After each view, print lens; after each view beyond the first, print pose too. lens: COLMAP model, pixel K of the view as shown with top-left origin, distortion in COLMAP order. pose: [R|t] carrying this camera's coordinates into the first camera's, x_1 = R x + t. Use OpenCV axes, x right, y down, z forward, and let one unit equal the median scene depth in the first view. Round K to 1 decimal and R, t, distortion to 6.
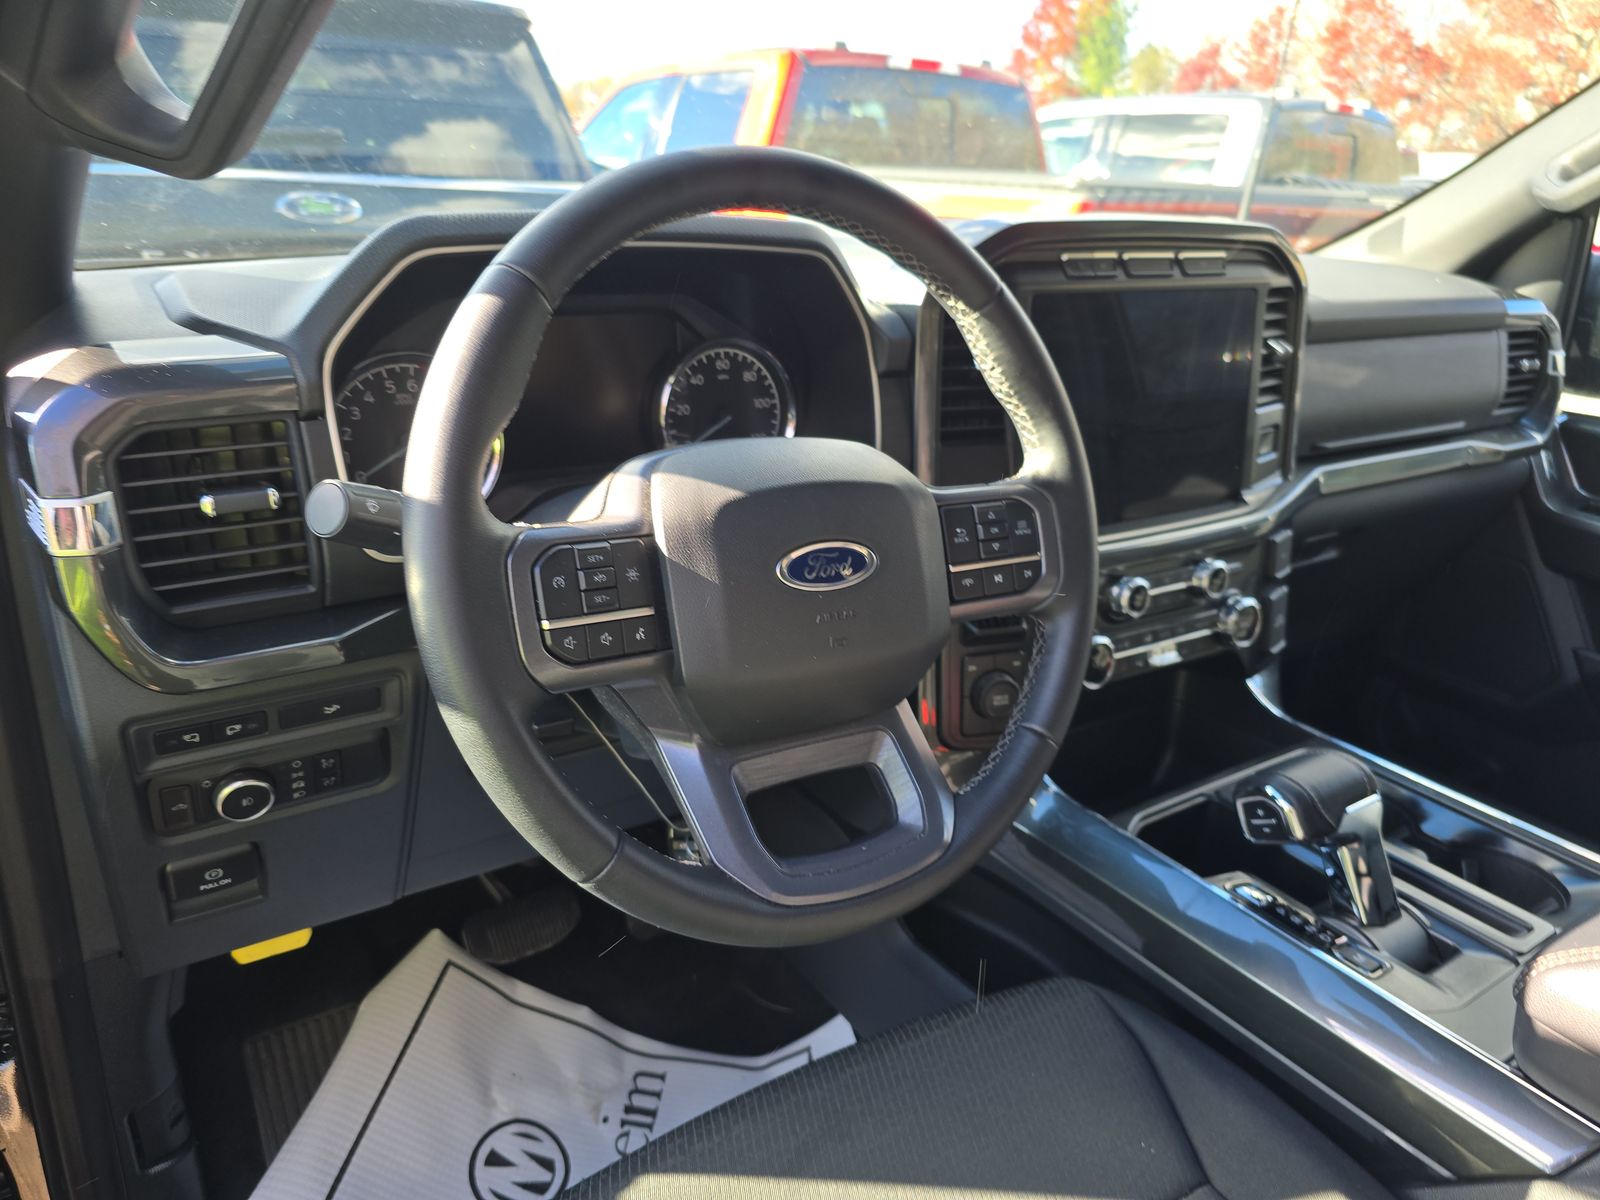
lens RADIAL K [[1206.9, 0, 800.0], [0, 1206.9, 600.0], [0, 0, 1]] dist [0.005947, 0.001649]
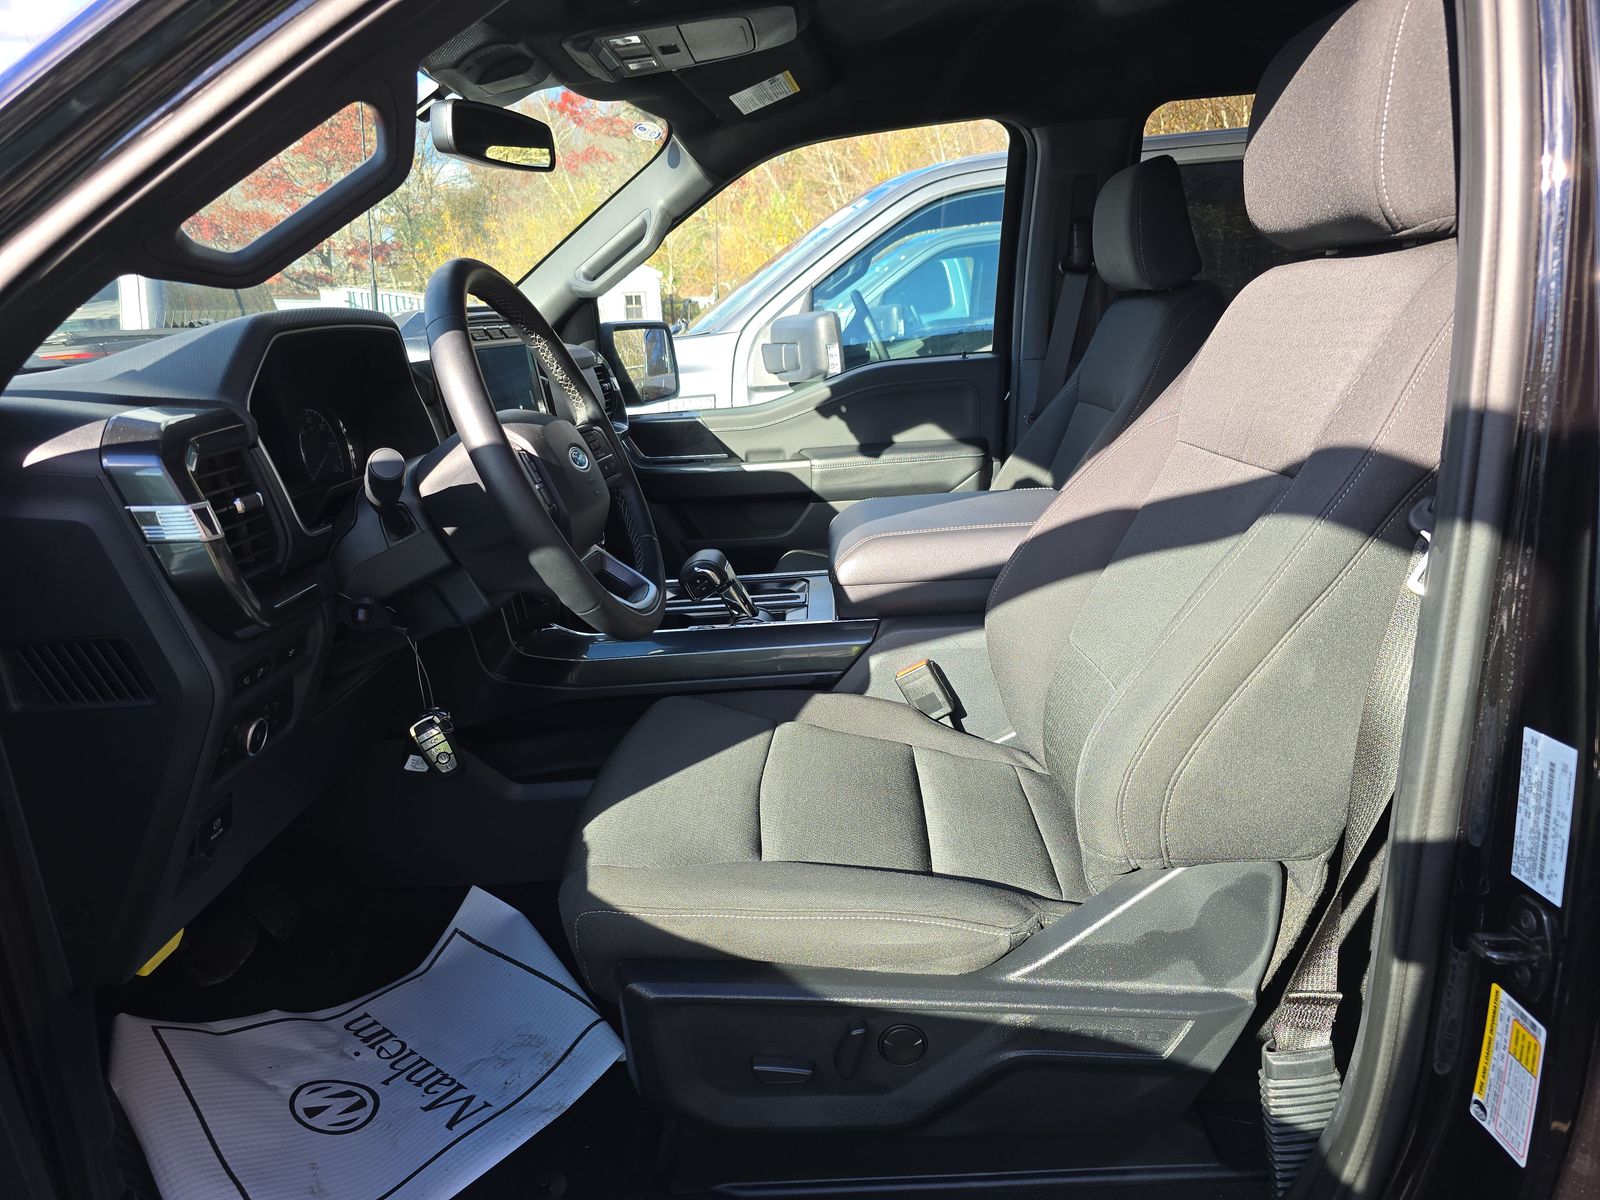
lens RADIAL K [[1206.9, 0, 800.0], [0, 1206.9, 600.0], [0, 0, 1]] dist [0.005947, 0.001649]
pose [[0.576914, -0.286775, 0.764808, -0.726110], [0.396521, 0.916936, 0.044712, 0.135531], [-0.714102, 0.277467, 0.642705, -0.240998]]
